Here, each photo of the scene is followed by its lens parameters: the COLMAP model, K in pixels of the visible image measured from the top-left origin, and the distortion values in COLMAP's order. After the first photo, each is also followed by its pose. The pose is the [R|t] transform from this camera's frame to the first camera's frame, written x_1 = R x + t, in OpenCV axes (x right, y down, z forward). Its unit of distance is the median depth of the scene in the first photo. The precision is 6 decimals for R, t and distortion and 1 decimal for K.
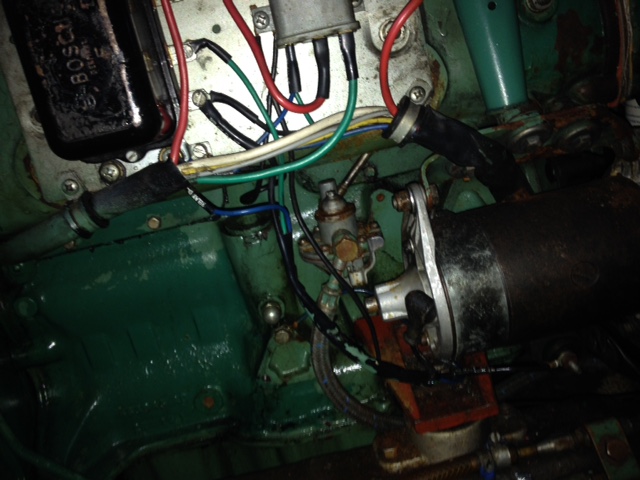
lens RADIAL K [[606.5, 0, 317.7], [0, 606.5, 237.1], [0, 0, 1]] dist [0.168159, -0.417166]
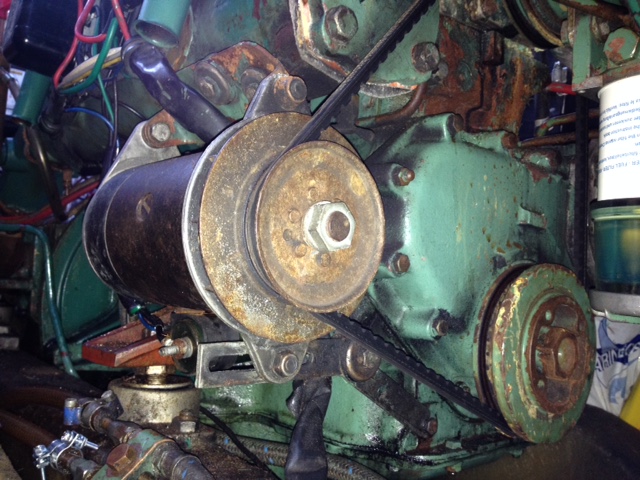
lens RADIAL K [[606.5, 0, 317.7], [0, 606.5, 237.1], [0, 0, 1]] dist [0.168159, -0.417166]
pose [[0.542992, 0.182183, -0.819737, 1.373487], [-0.432863, 0.897220, -0.087324, 0.074509], [0.719576, 0.402250, 0.566044, 0.731969]]
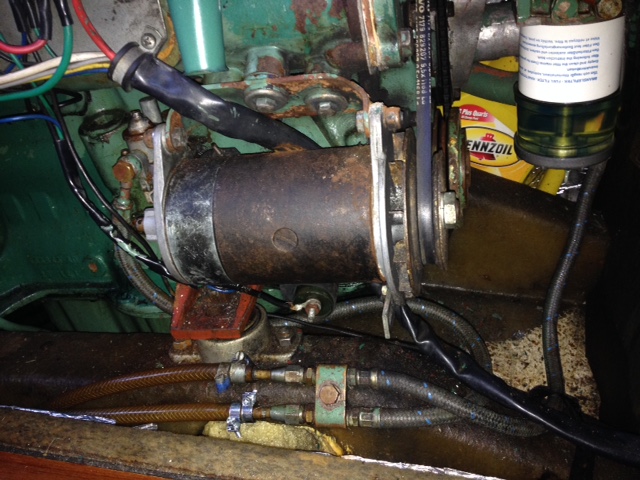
lens RADIAL K [[606.5, 0, 317.7], [0, 606.5, 237.1], [0, 0, 1]] dist [0.168159, -0.417166]
pose [[0.952685, 0.195847, -0.232455, 0.765323], [-0.132219, 0.955625, 0.263247, -0.237980], [0.273696, -0.220057, 0.936304, 0.037511]]
